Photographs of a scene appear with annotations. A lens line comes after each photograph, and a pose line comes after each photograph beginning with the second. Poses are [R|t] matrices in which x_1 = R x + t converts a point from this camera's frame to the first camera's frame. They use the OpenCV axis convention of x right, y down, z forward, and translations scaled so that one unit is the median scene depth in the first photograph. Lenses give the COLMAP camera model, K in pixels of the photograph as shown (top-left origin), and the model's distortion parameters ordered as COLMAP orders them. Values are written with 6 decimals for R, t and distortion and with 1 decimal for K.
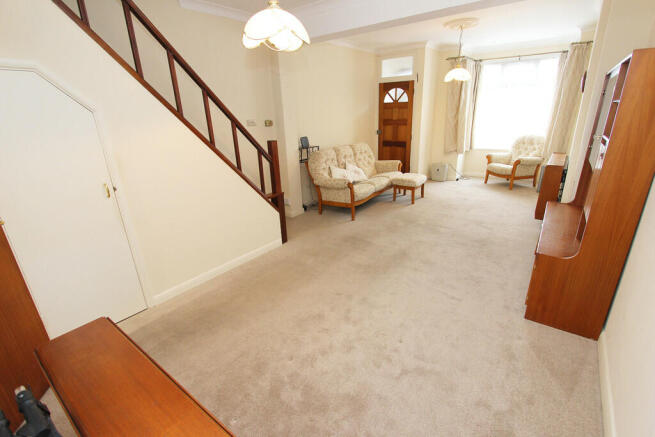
lens RADIAL K [[304.4, 0, 329.2], [0, 304.4, 220.3], [0, 0, 1]] dist [-0.015235, 0.003186]
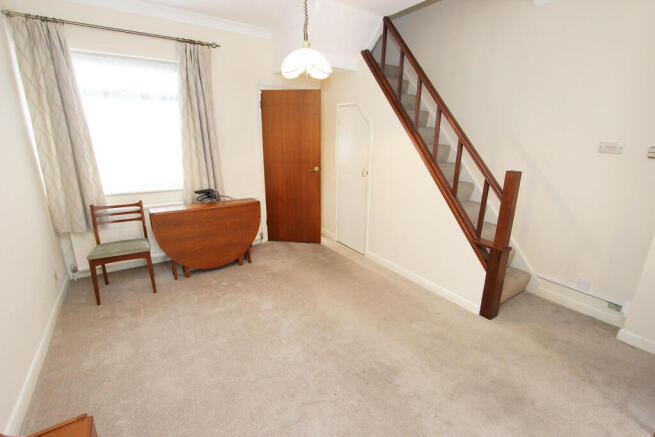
lens RADIAL K [[304.4, 0, 328.5], [0, 304.4, 216.8], [0, 0, 1]] dist [-0.015235, 0.003186]
pose [[-0.331124, 0.287273, -0.898794, 0.580642], [-0.312284, 0.865487, 0.391676, -0.313365], [0.890413, 0.410373, -0.196873, 0.818374]]
